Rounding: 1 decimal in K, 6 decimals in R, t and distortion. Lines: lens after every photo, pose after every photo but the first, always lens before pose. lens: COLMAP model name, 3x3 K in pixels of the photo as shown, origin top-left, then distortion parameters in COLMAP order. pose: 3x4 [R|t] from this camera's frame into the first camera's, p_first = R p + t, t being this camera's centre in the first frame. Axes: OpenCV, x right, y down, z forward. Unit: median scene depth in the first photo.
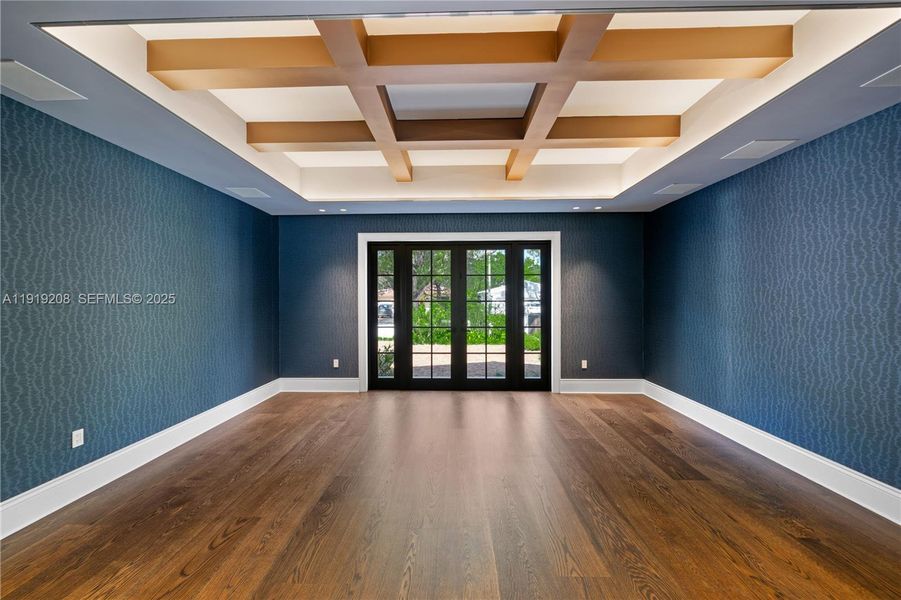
lens RADIAL K [[306.9, 0, 448.0], [0, 306.9, 300.4], [0, 0, 1]] dist [-0.000480, -0.000022]
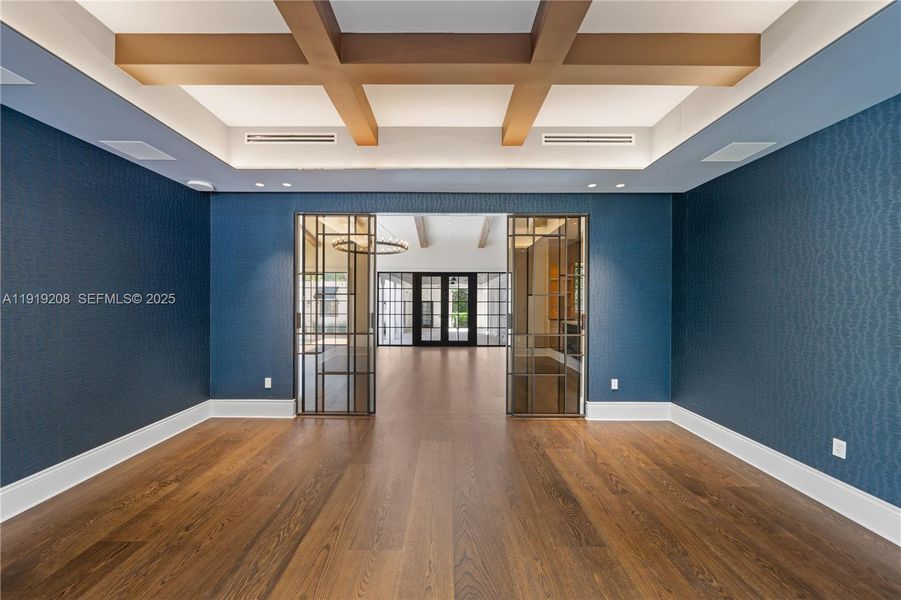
lens RADIAL K [[306.9, 0, 448.0], [0, 306.9, 300.4], [0, 0, 1]] dist [-0.000480, -0.000022]
pose [[-0.999453, -0.002751, -0.032956, 0.036040], [-0.002979, 0.999972, 0.006869, -0.011122], [0.032937, 0.006964, -0.999433, 1.961196]]
